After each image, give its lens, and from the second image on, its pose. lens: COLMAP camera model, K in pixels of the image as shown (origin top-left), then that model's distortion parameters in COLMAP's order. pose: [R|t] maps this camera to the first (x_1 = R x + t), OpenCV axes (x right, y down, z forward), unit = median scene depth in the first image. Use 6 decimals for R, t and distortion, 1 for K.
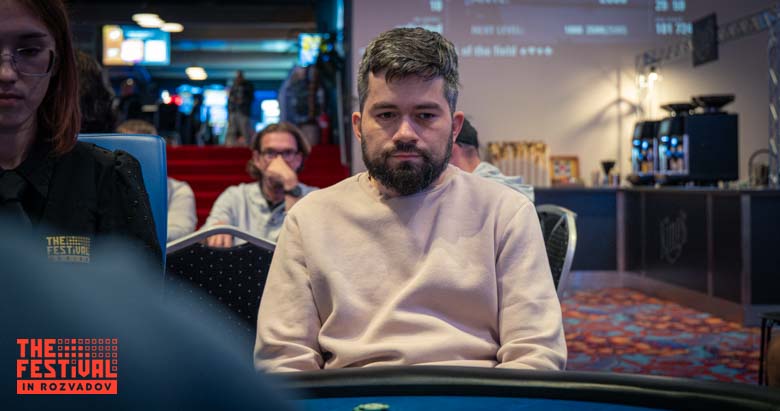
lens RADIAL K [[1123.1, 0, 389.2], [0, 1123.1, 207.5], [0, 0, 1]] dist [0.013412, 0.000000]
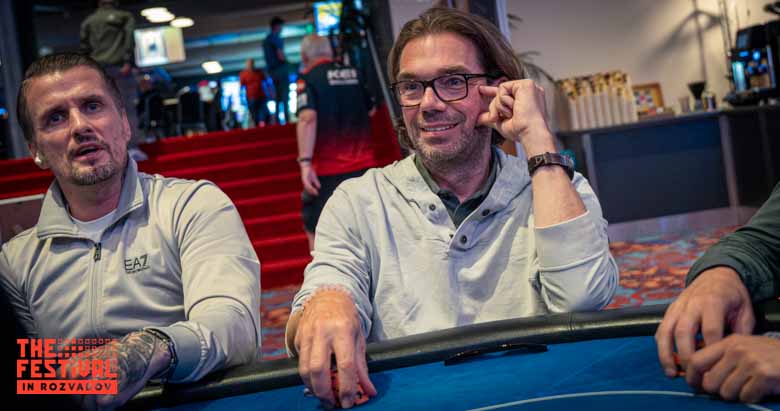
lens RADIAL K [[897.7, 0, 390.3], [0, 897.7, 202.7], [0, 0, 1]] dist [0.074794, 0.000000]
pose [[0.991479, -0.130101, 0.006514, -0.056467], [0.129748, 0.990761, 0.039461, -0.007841], [-0.011588, -0.038280, 0.999200, 0.293474]]
